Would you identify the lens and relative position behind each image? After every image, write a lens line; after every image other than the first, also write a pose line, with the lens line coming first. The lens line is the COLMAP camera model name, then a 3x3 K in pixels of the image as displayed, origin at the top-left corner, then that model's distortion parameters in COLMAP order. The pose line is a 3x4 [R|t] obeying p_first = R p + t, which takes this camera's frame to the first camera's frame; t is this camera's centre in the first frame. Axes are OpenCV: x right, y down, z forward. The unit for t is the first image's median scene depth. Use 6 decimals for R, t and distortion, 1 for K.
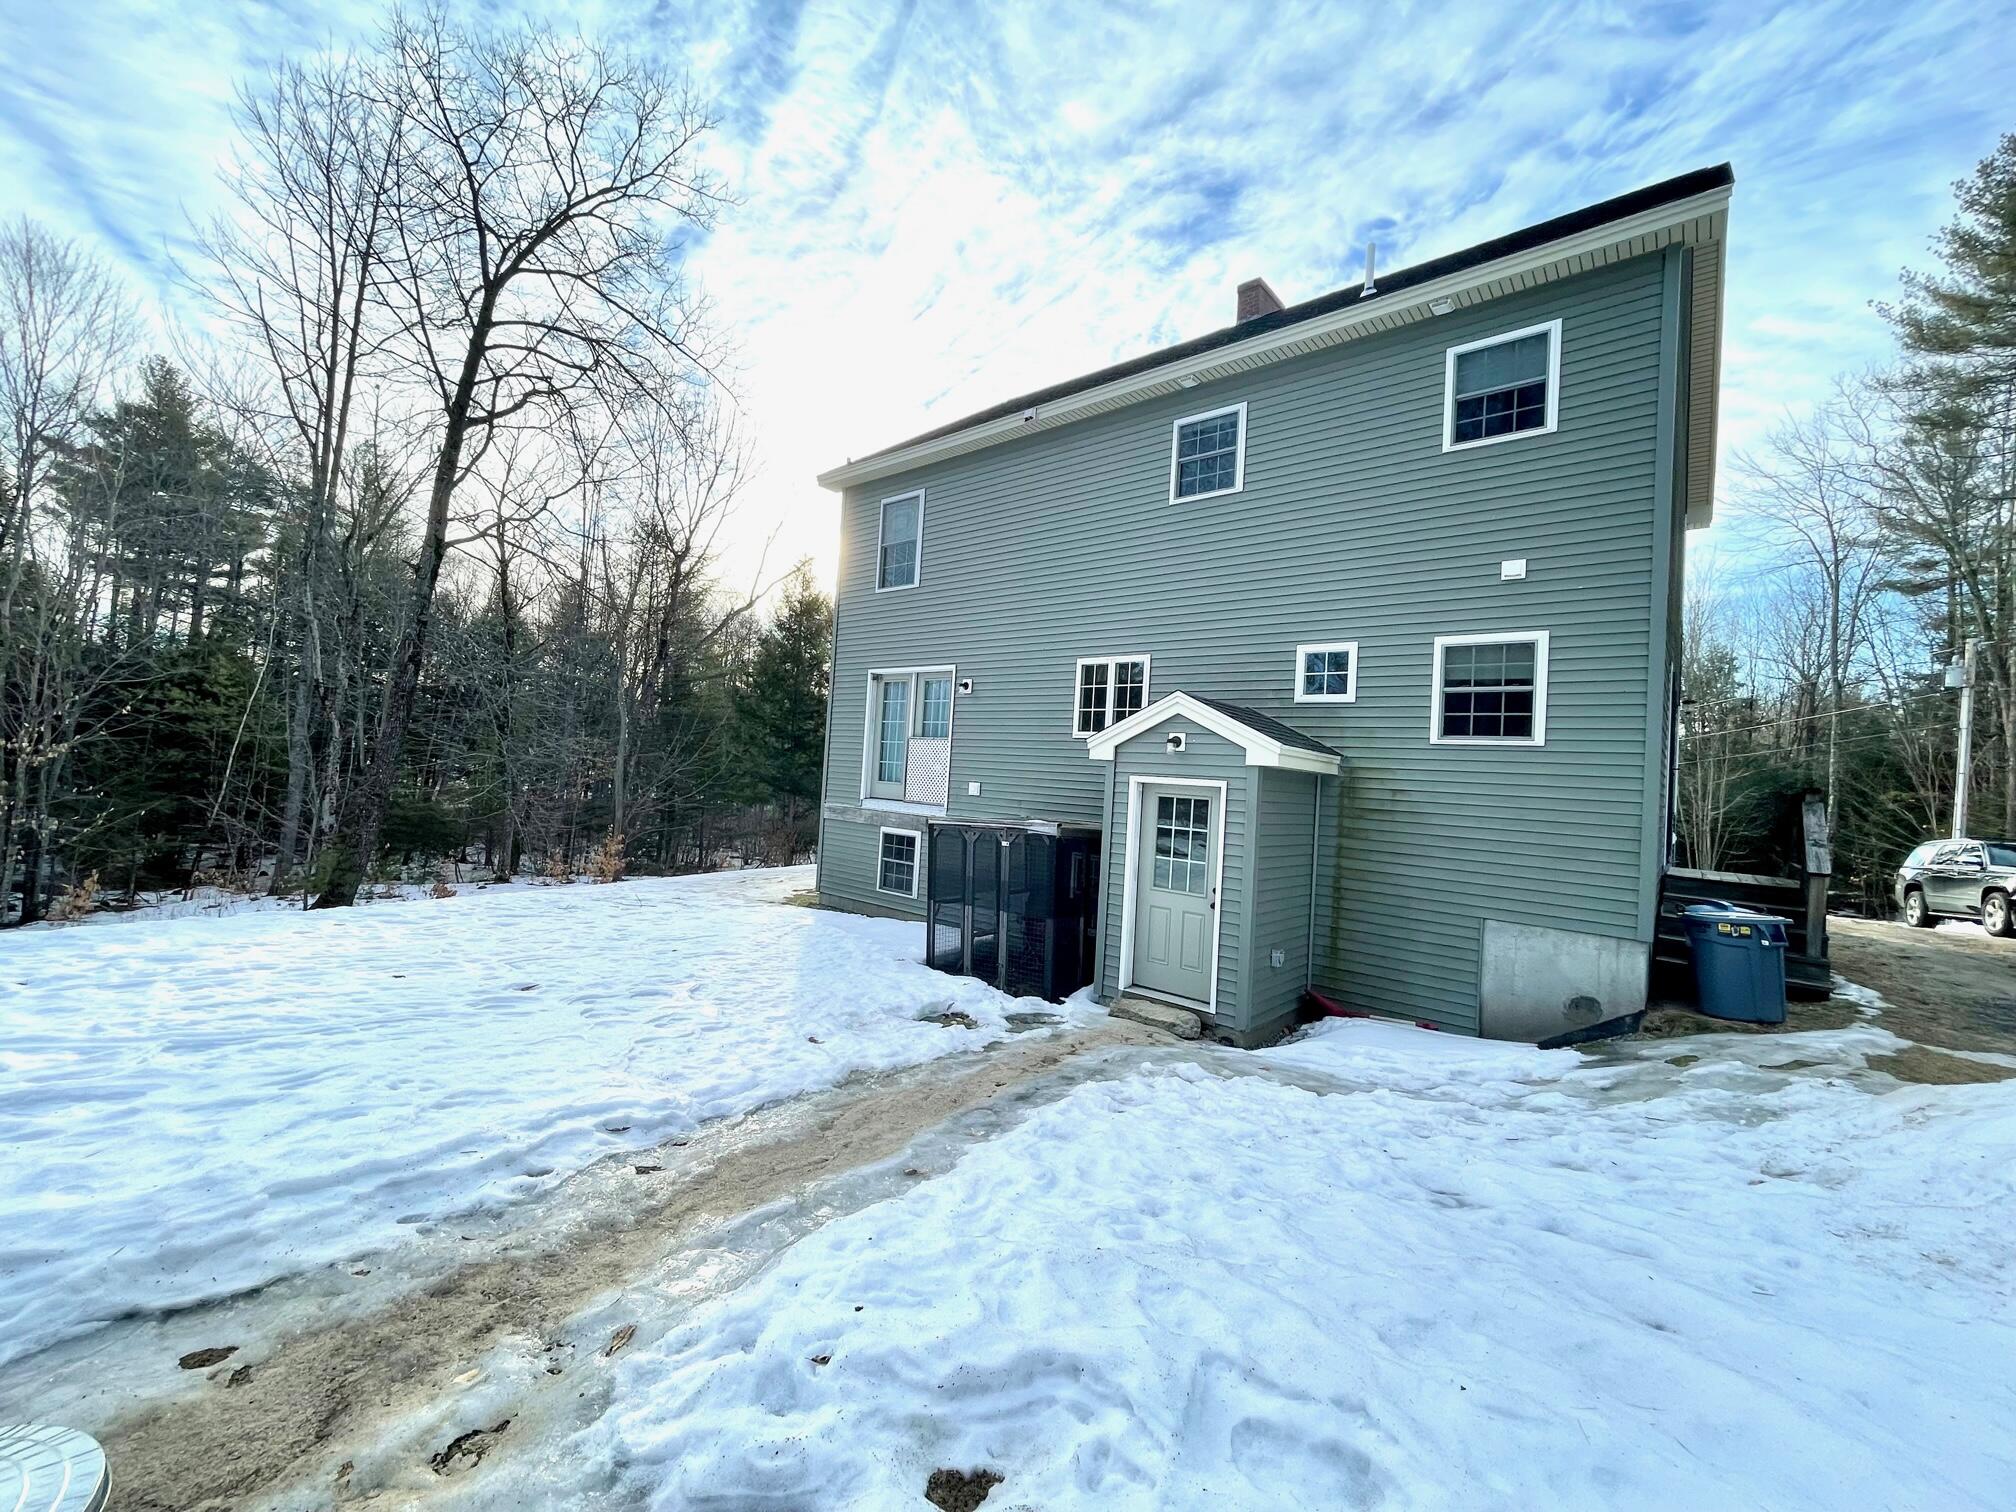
lens RADIAL K [[725.6, 0, 1008.0], [0, 725.6, 756.0], [0, 0, 1]] dist [0.000243, -0.000069]
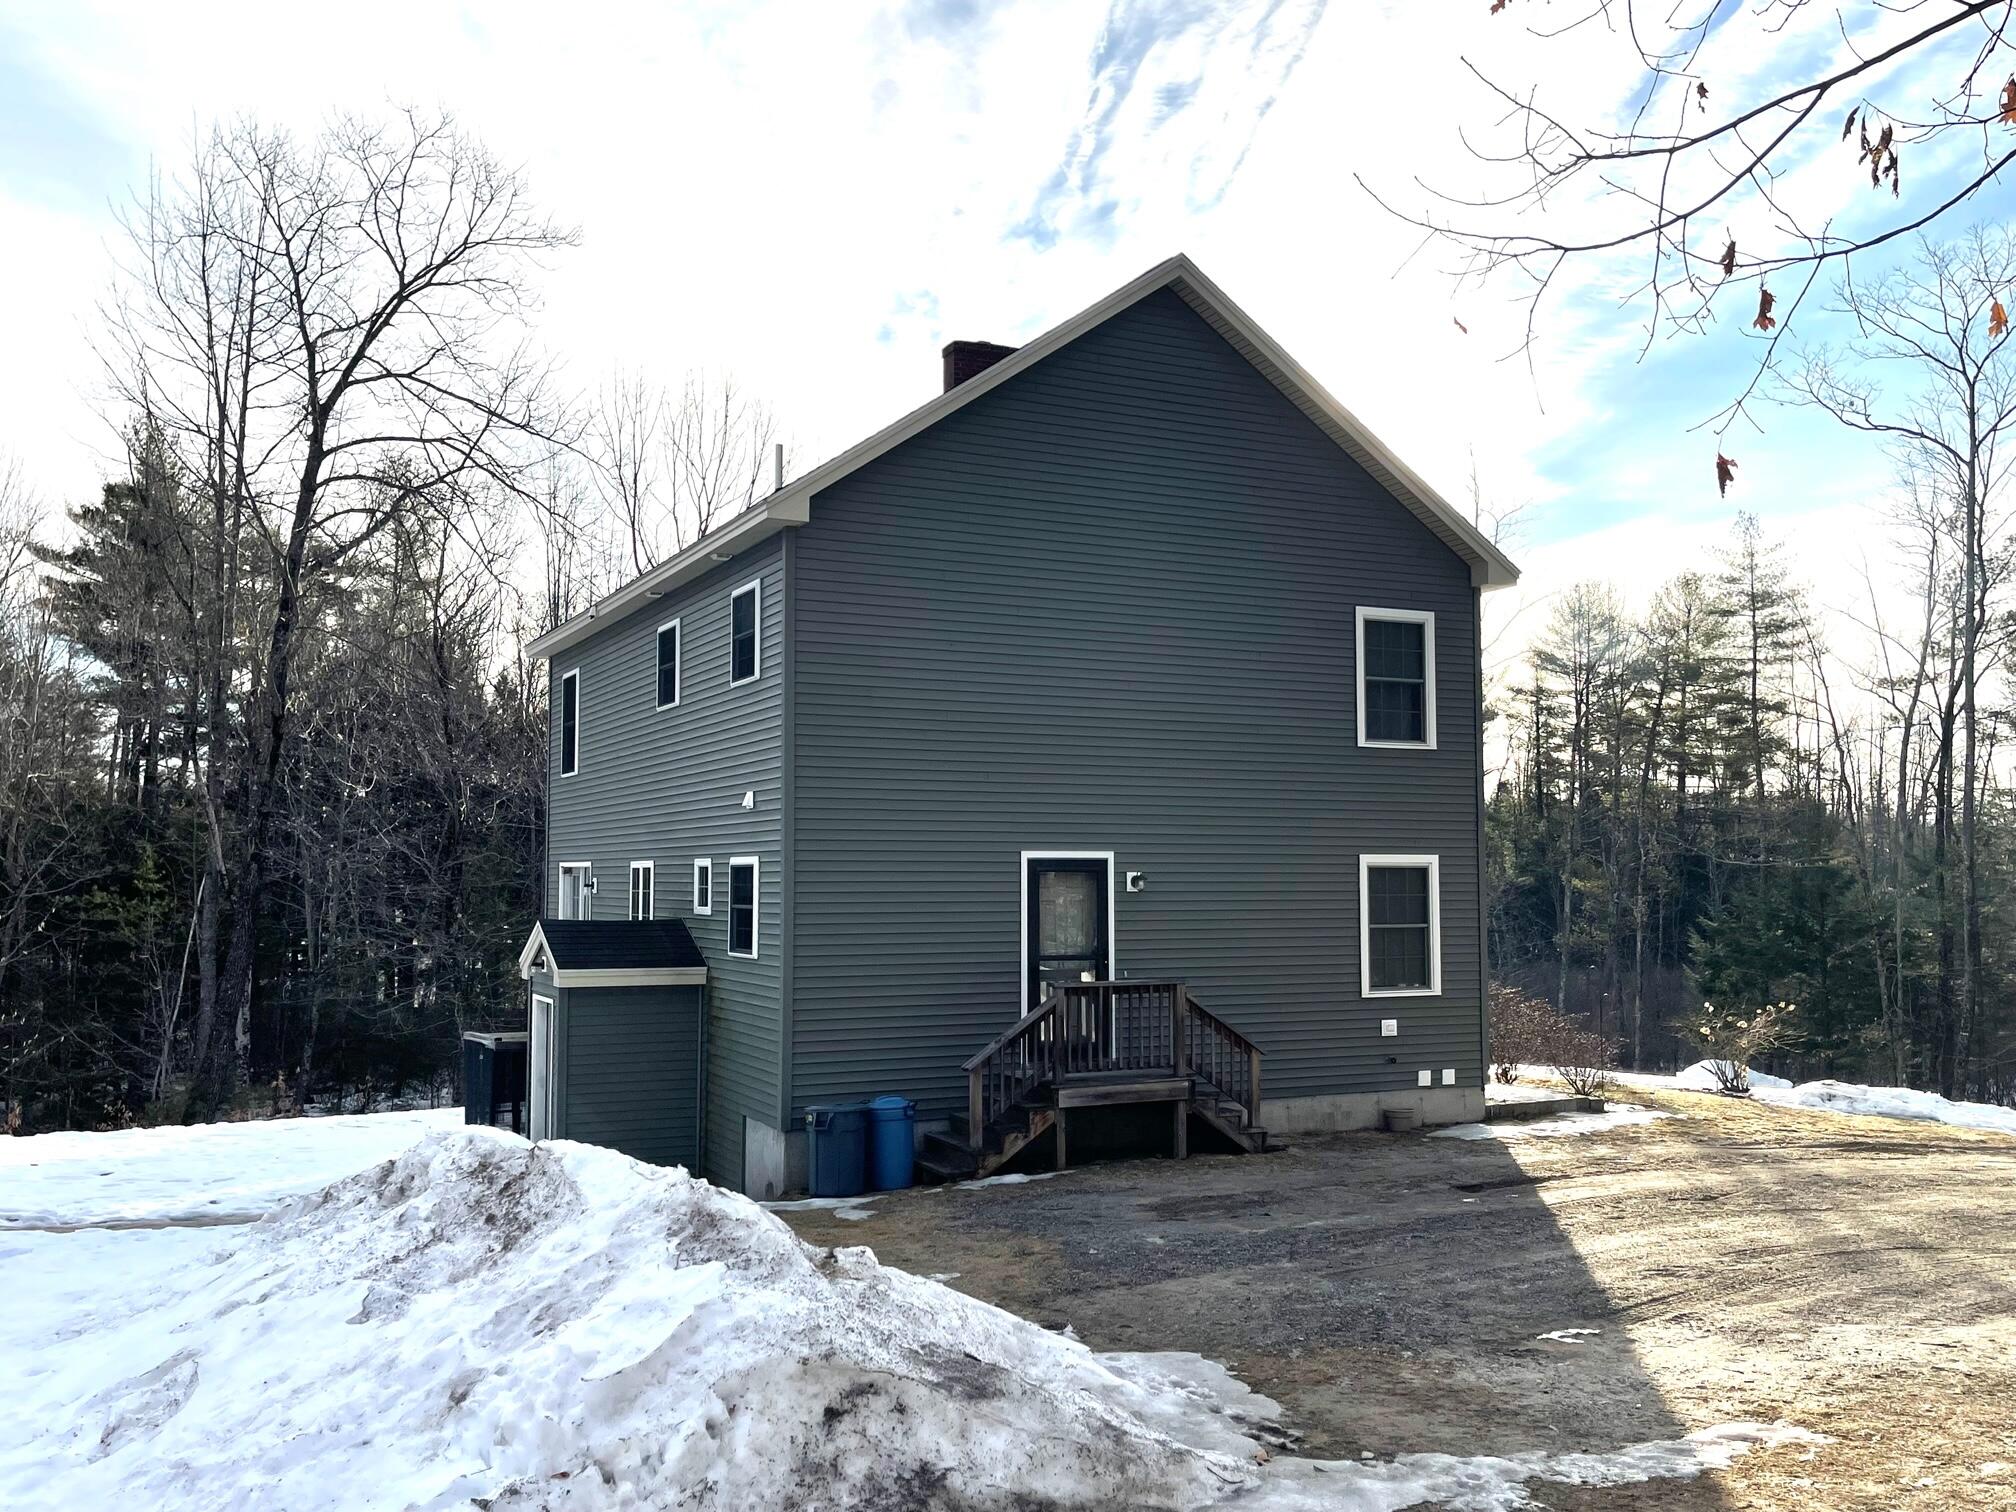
lens RADIAL K [[1743.1, 0, 1008.0], [0, 1743.1, 756.0], [0, 0, 1]] dist [0.005323, 0.003599]
pose [[0.898094, -0.084505, -0.431609, 0.835410], [0.055977, 0.995349, -0.078405, -0.034878], [0.436228, 0.046255, 0.898647, -0.460862]]
